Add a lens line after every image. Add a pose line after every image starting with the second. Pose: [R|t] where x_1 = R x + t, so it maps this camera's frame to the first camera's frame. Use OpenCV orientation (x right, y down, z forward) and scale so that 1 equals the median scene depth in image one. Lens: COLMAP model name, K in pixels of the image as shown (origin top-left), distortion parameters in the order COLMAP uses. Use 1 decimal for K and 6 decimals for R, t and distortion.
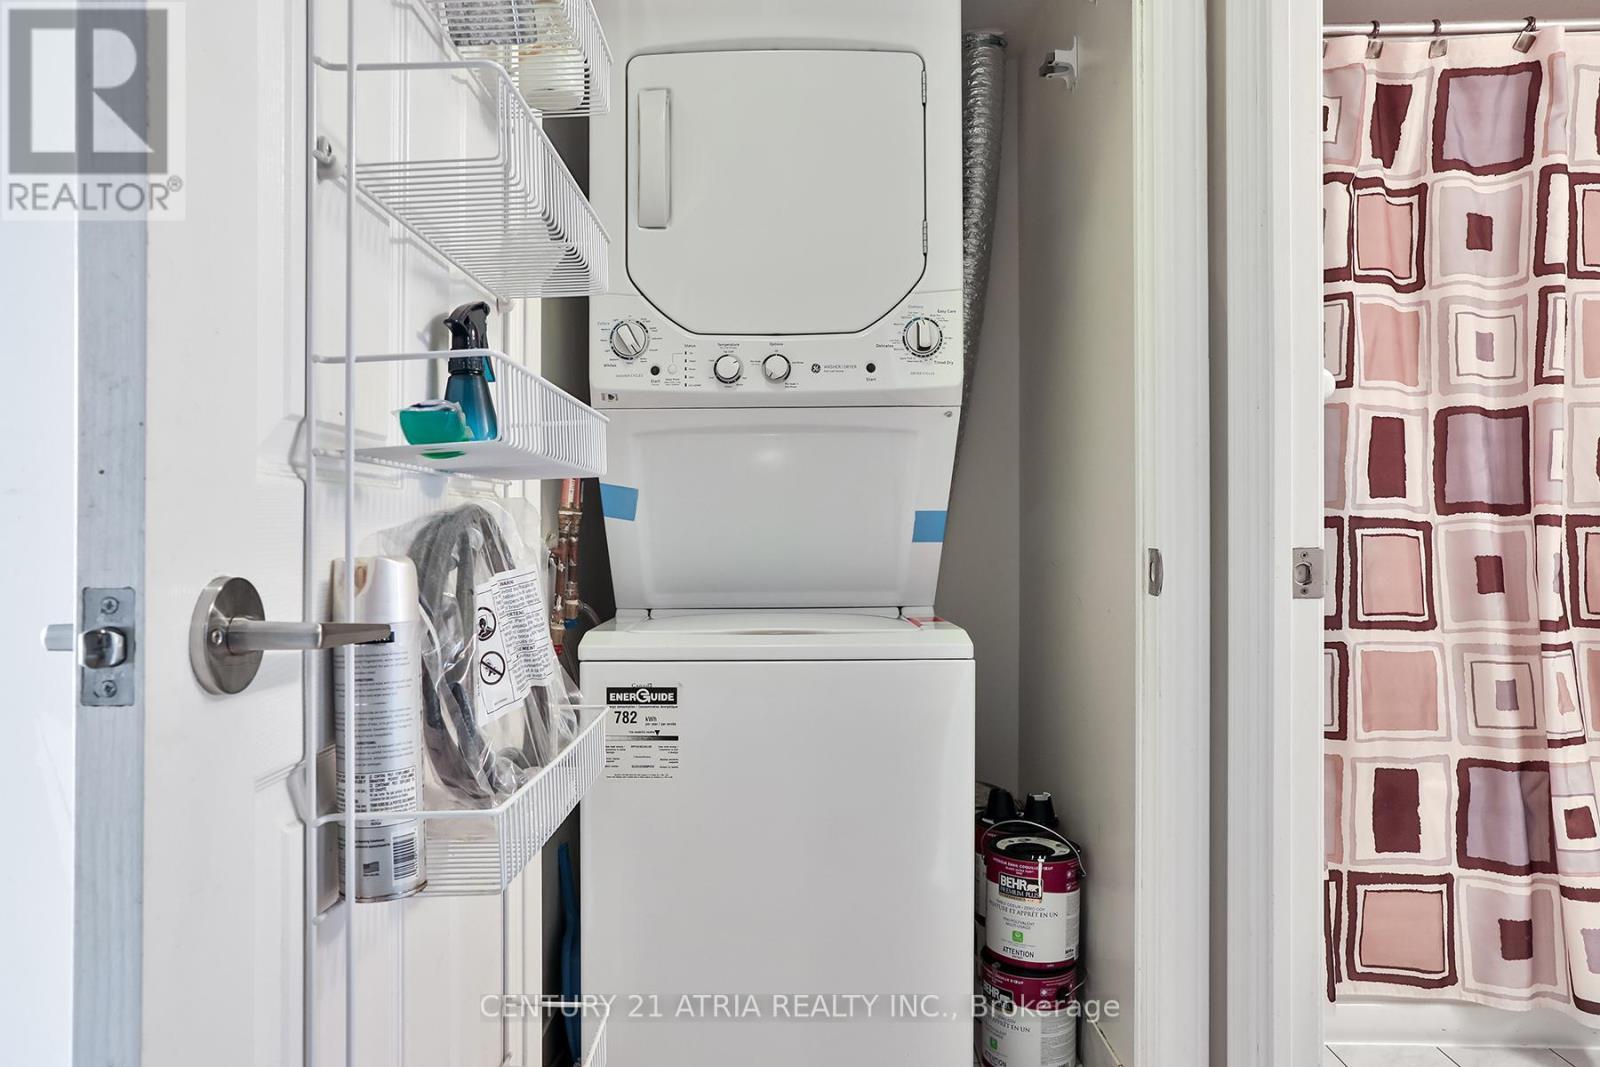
lens RADIAL K [[1001.2, 0, 798.6], [0, 1001.2, 518.2], [0, 0, 1]] dist [-0.021036, 0.015836]
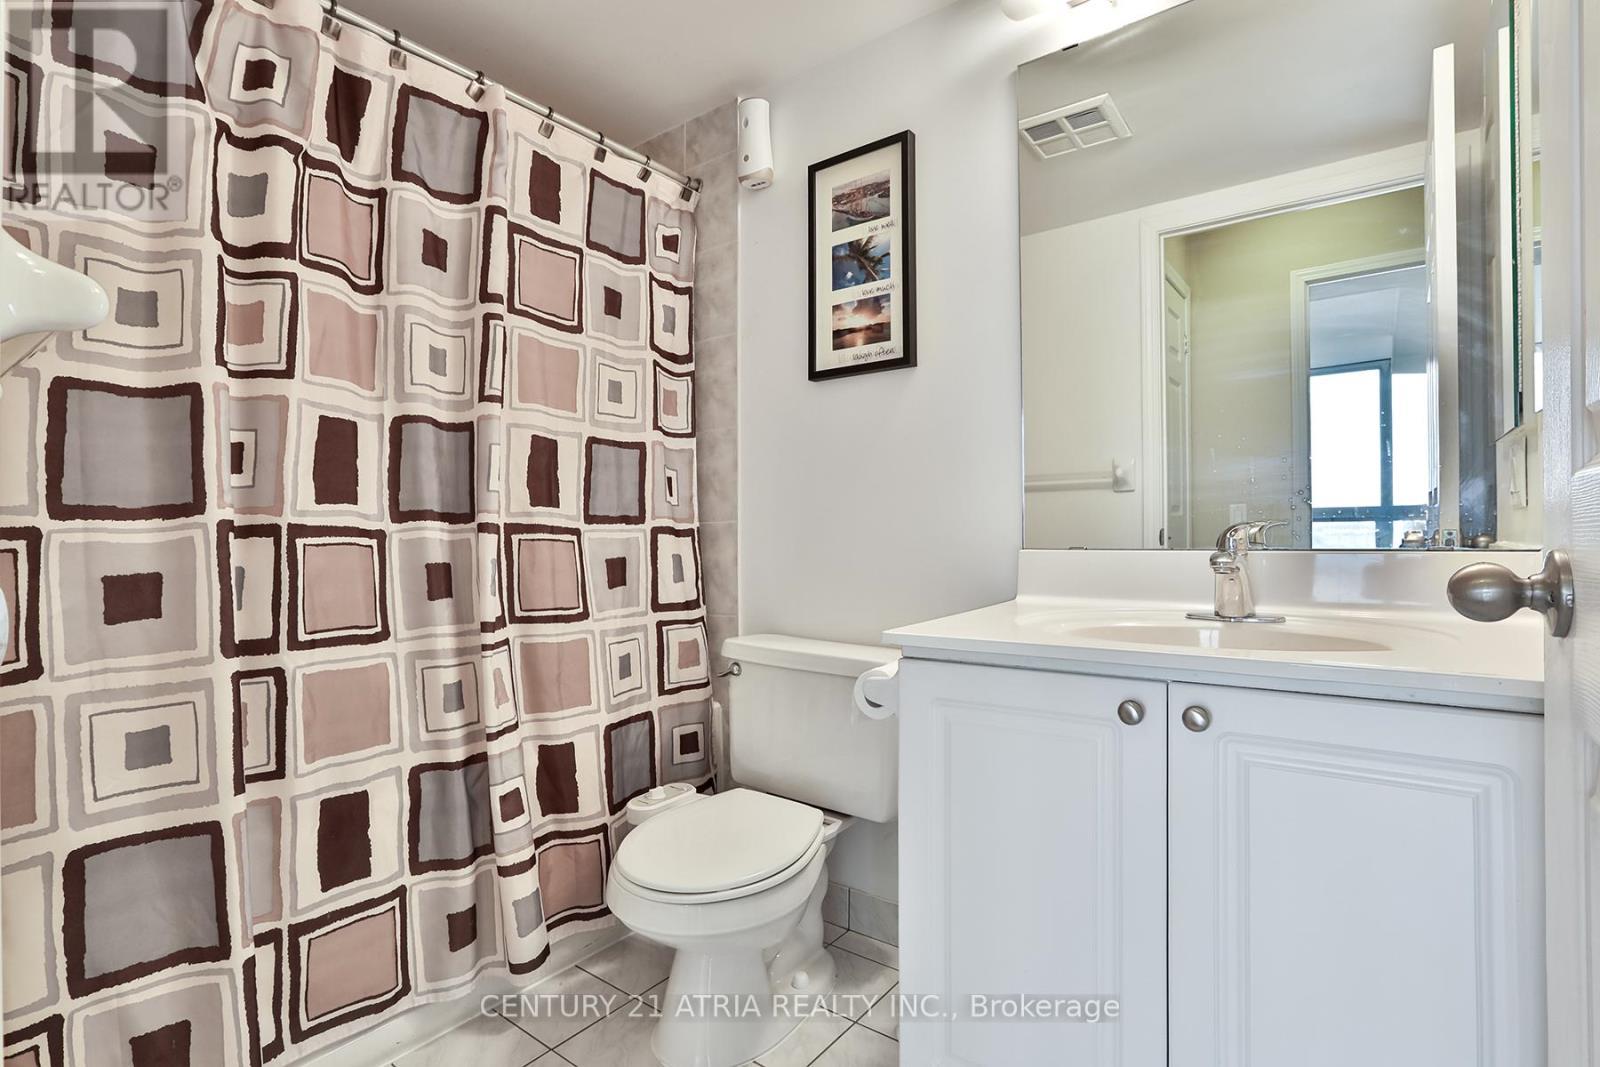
lens RADIAL K [[784.9, 0, 800.8], [0, 784.9, 527.3], [0, 0, 1]] dist [-0.001456, 0.000003]
pose [[0.565245, 0.000728, 0.824922, 0.234482], [0.000692, 0.999999, -0.001356, 0.002447], [-0.824923, 0.001337, 0.565244, 0.230864]]
